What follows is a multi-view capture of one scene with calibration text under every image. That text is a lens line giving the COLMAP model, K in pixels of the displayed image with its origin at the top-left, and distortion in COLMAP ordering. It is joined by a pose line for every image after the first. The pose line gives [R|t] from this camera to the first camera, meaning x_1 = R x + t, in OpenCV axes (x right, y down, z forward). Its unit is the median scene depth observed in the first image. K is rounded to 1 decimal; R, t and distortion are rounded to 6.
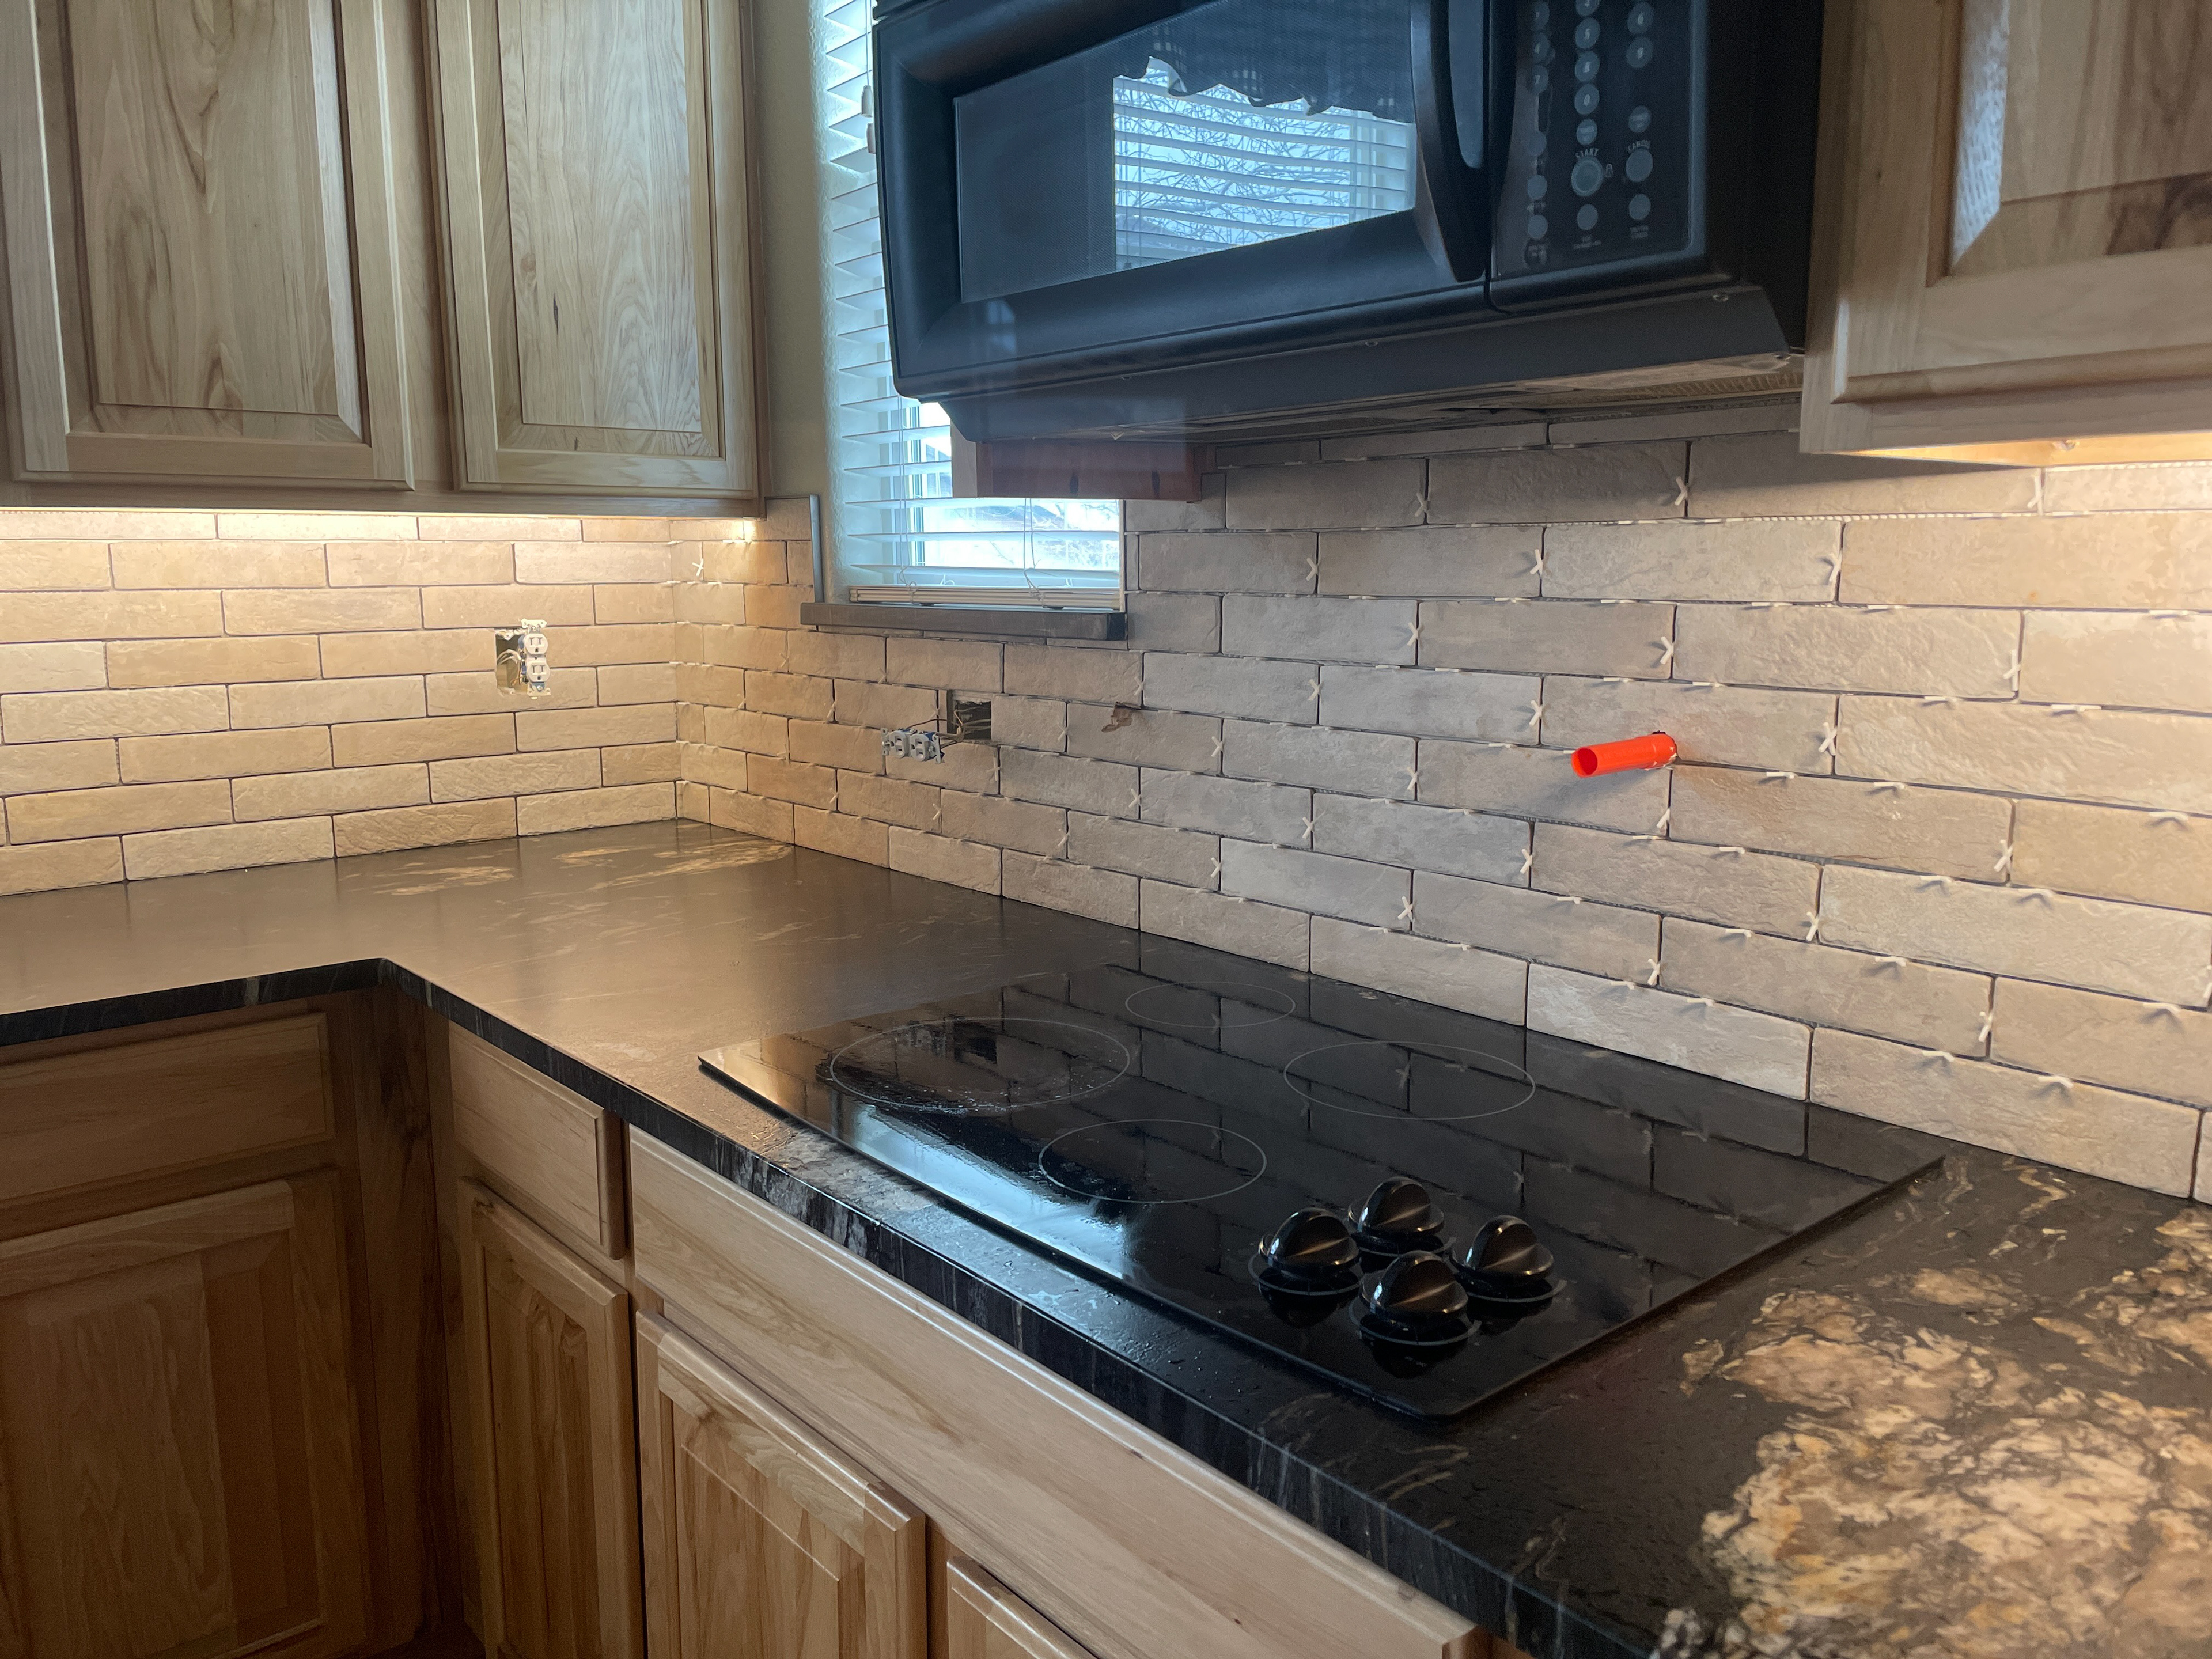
lens RADIAL K [[1670.6, 0, 1108.4], [0, 1670.6, 815.9], [0, 0, 1]] dist [0.082461, -0.110932]
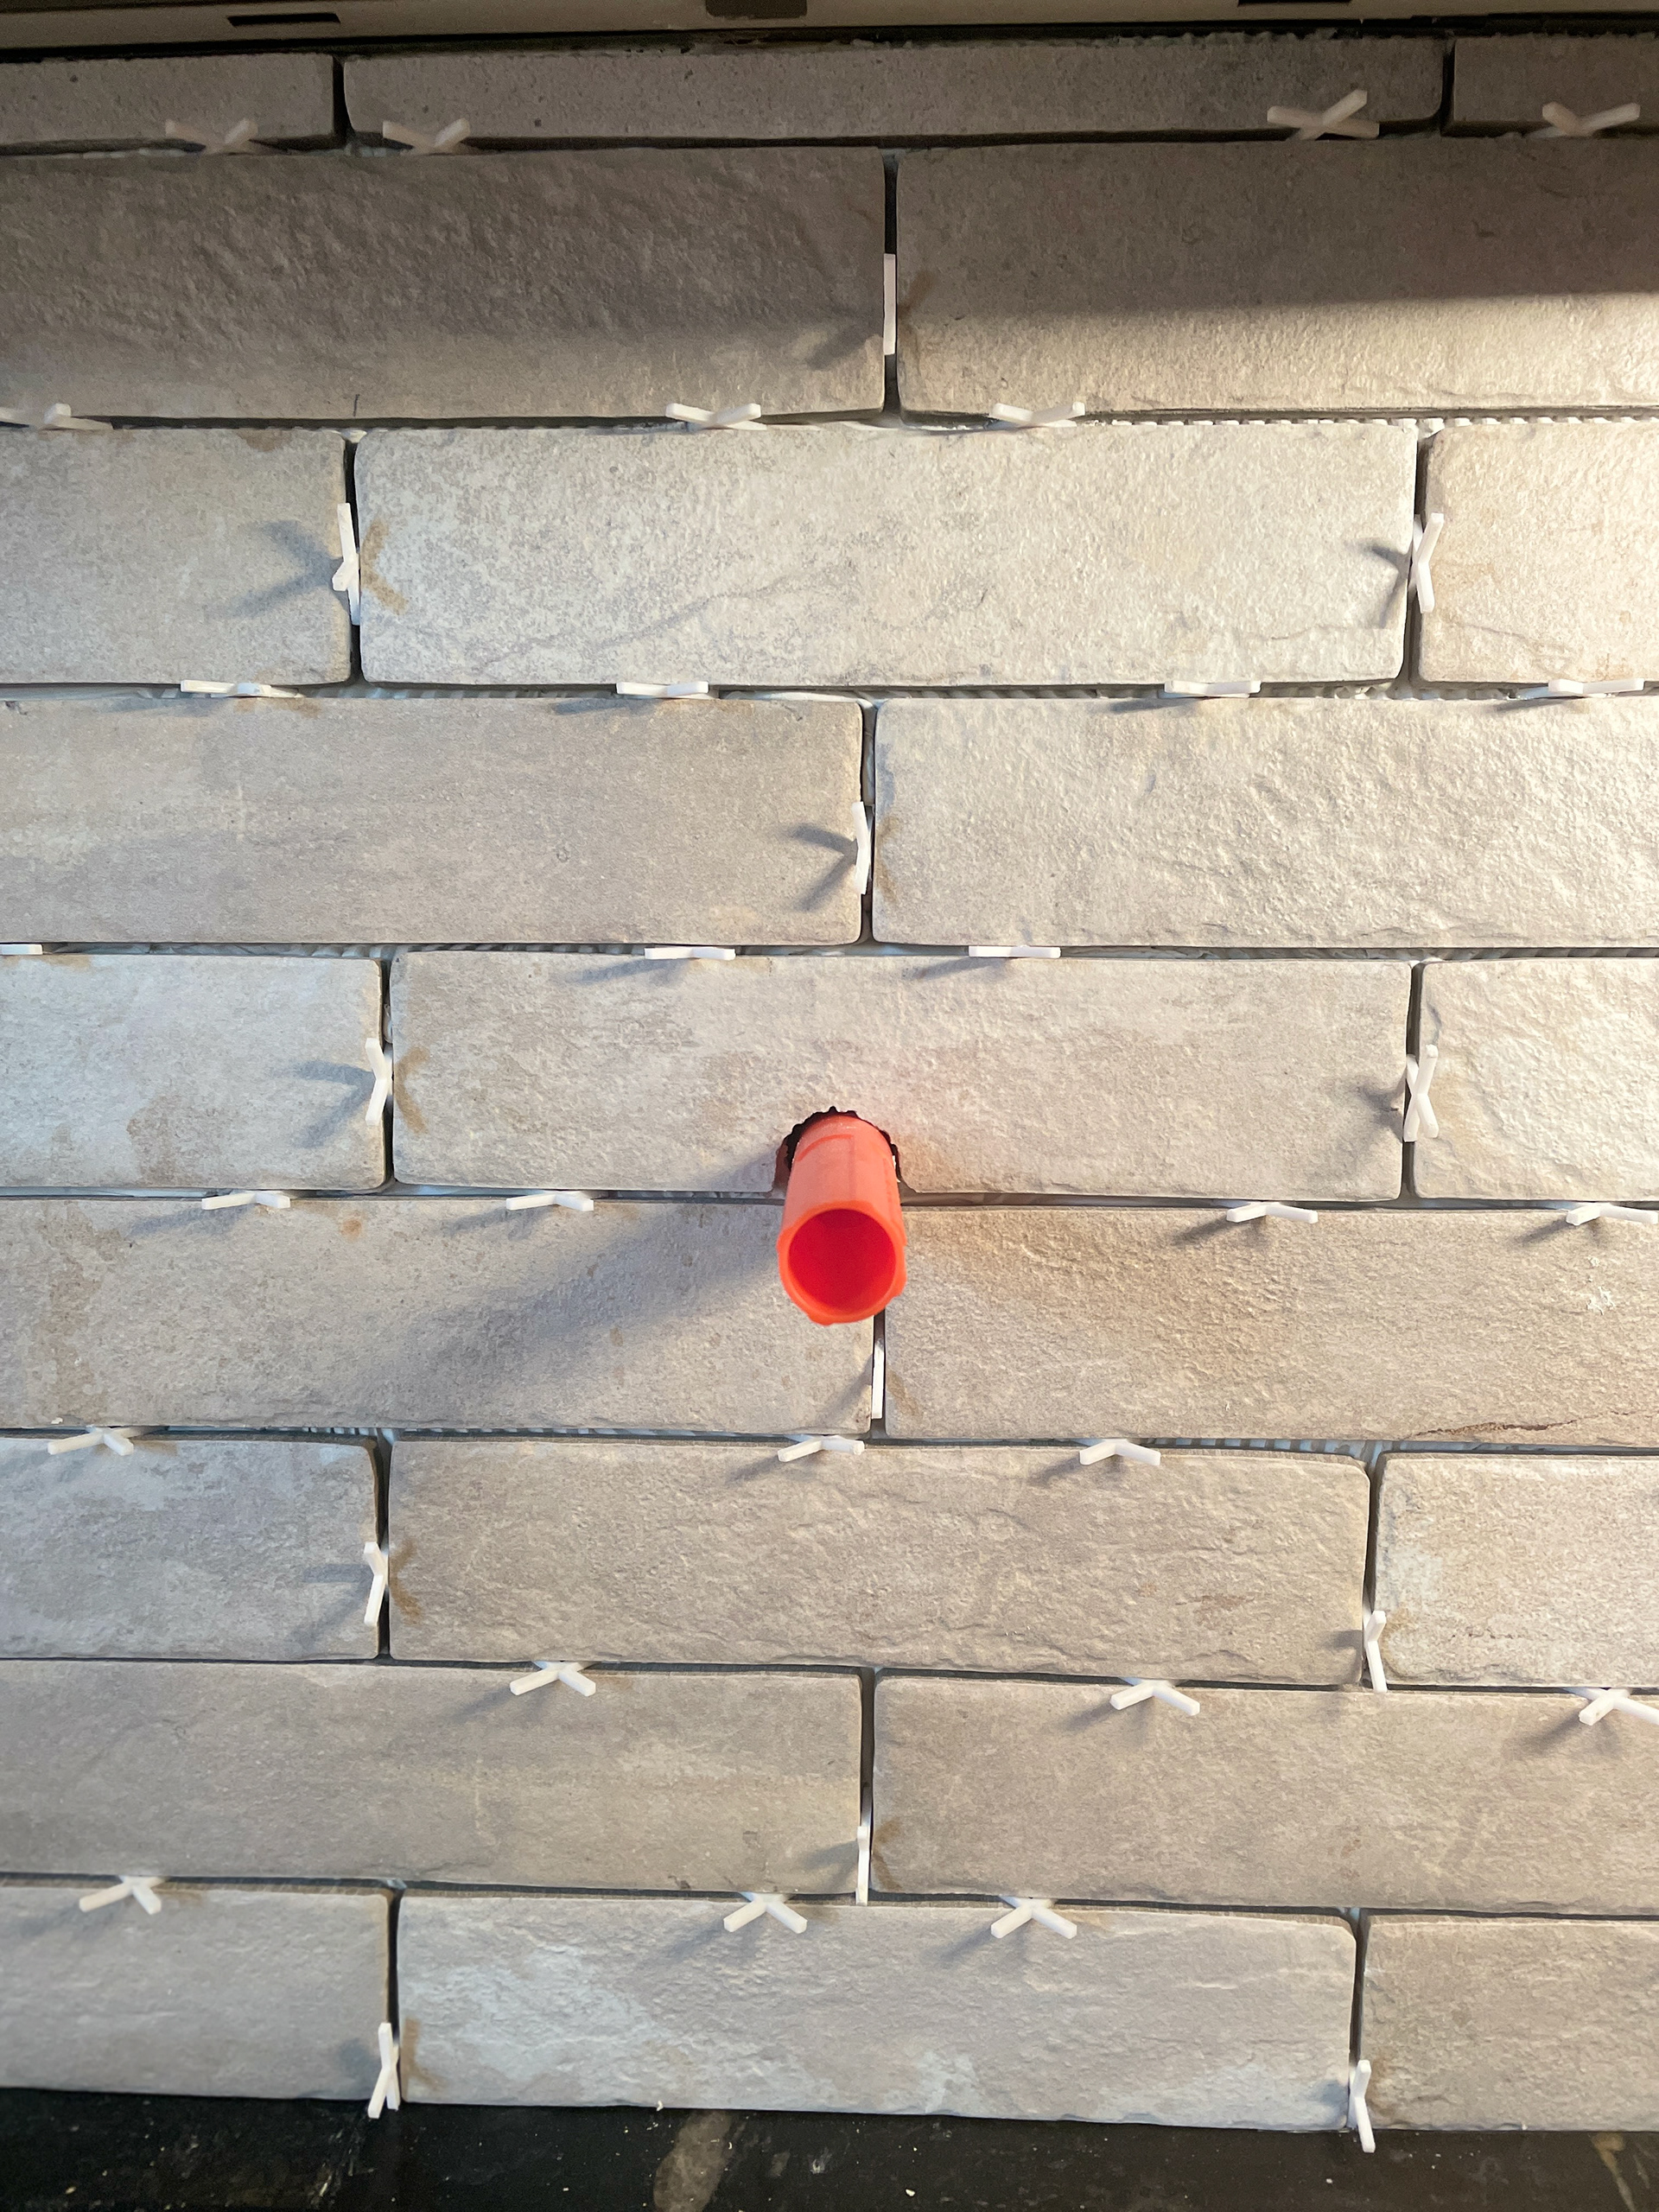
lens RADIAL K [[1670.6, 0, 832.9], [0, 1670.6, 1102.6], [0, 0, 1]] dist [0.082461, -0.110932]
pose [[0.667010, -0.084169, 0.740279, 0.089270], [0.110203, 0.993815, 0.013700, -0.052463], [-0.736854, 0.072443, 0.672160, 0.739145]]
